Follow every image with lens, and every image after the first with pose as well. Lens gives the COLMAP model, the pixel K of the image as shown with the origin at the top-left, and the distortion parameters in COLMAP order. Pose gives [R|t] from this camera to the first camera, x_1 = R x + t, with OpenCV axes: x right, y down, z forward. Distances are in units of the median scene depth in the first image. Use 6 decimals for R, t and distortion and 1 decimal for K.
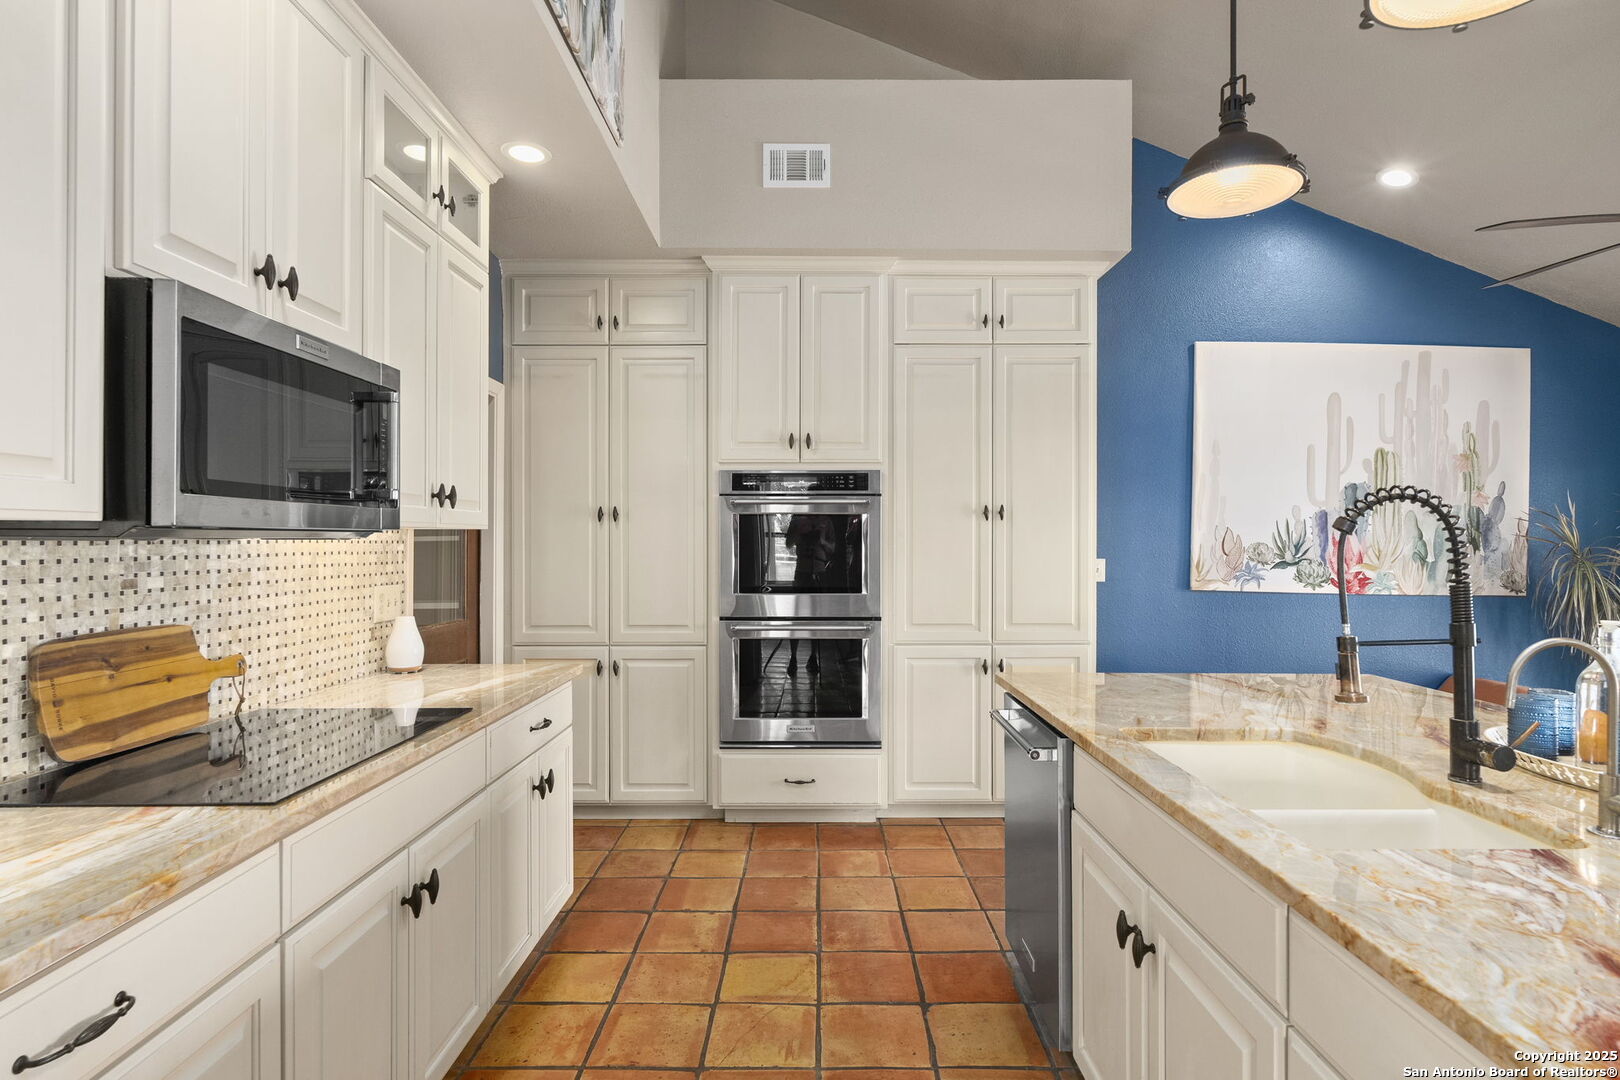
lens RADIAL K [[830.5, 0, 812.0], [0, 830.5, 538.7], [0, 0, 1]] dist [0.000393, 0.000322]
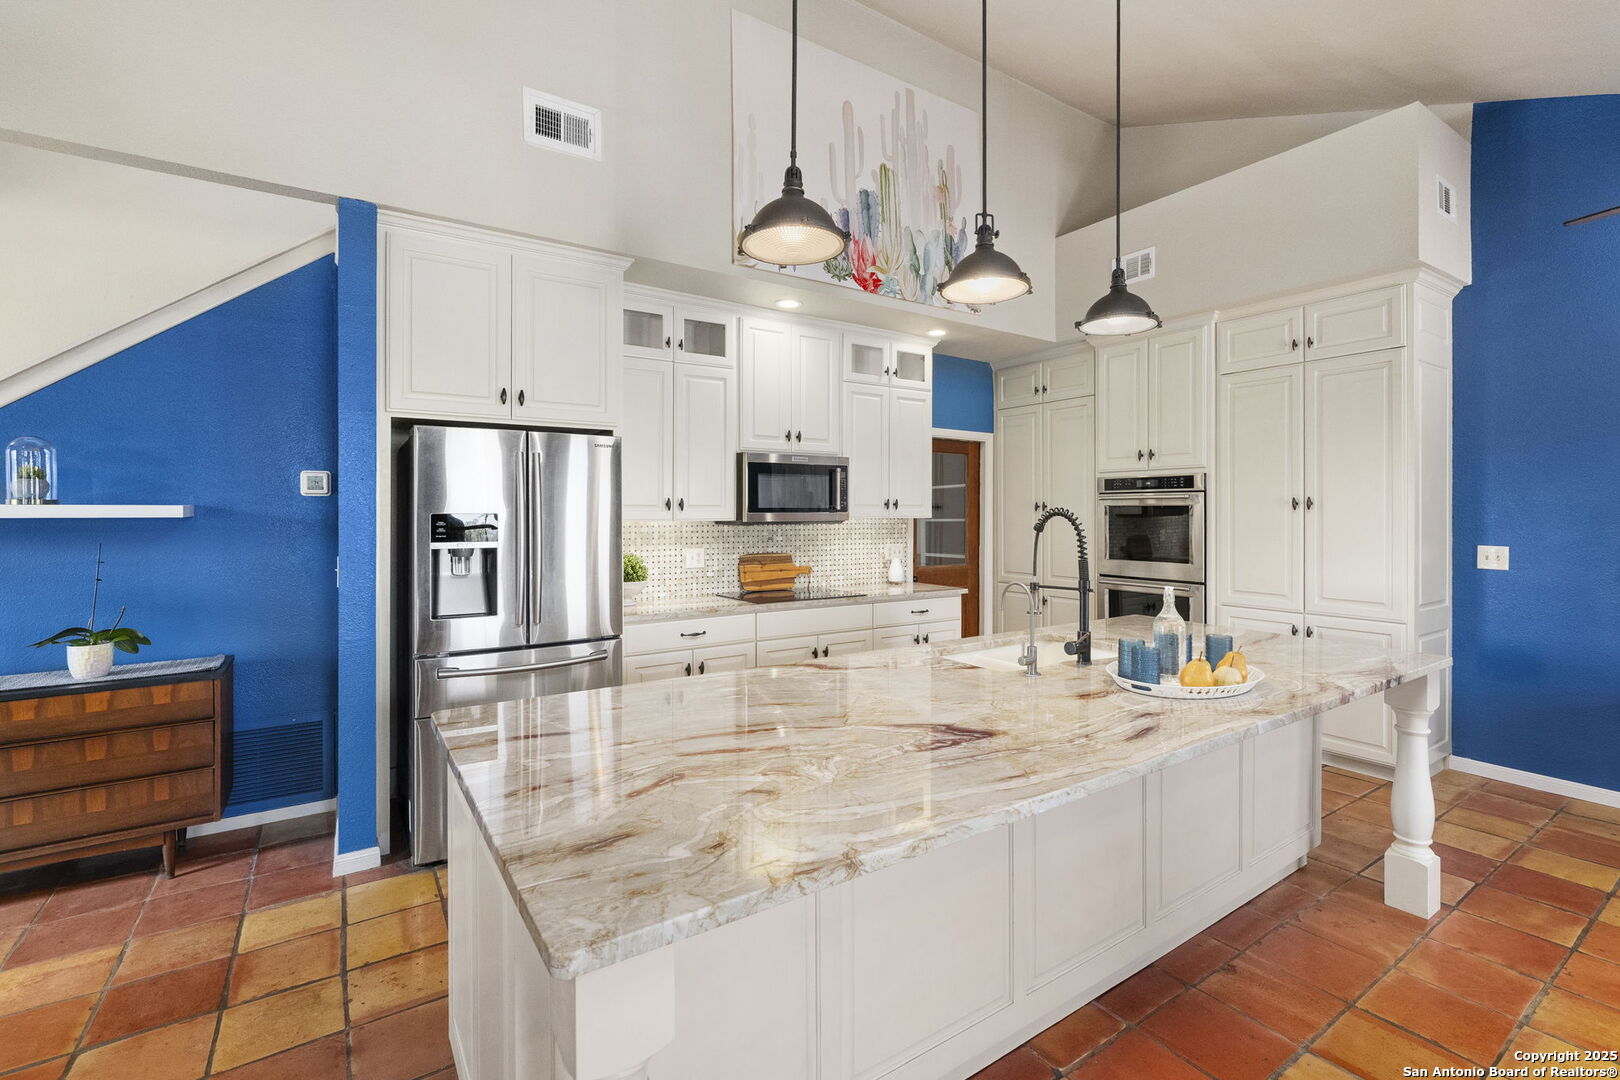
lens RADIAL K [[719.4, 0, 819.1], [0, 719.4, 511.8], [0, 0, 1]] dist [-0.002996, 0.000067]
pose [[0.560978, 0.000390, -0.827831, 0.694978], [0.001942, 0.999997, 0.001787, -0.022859], [0.827829, -0.002611, 0.560975, -0.161699]]
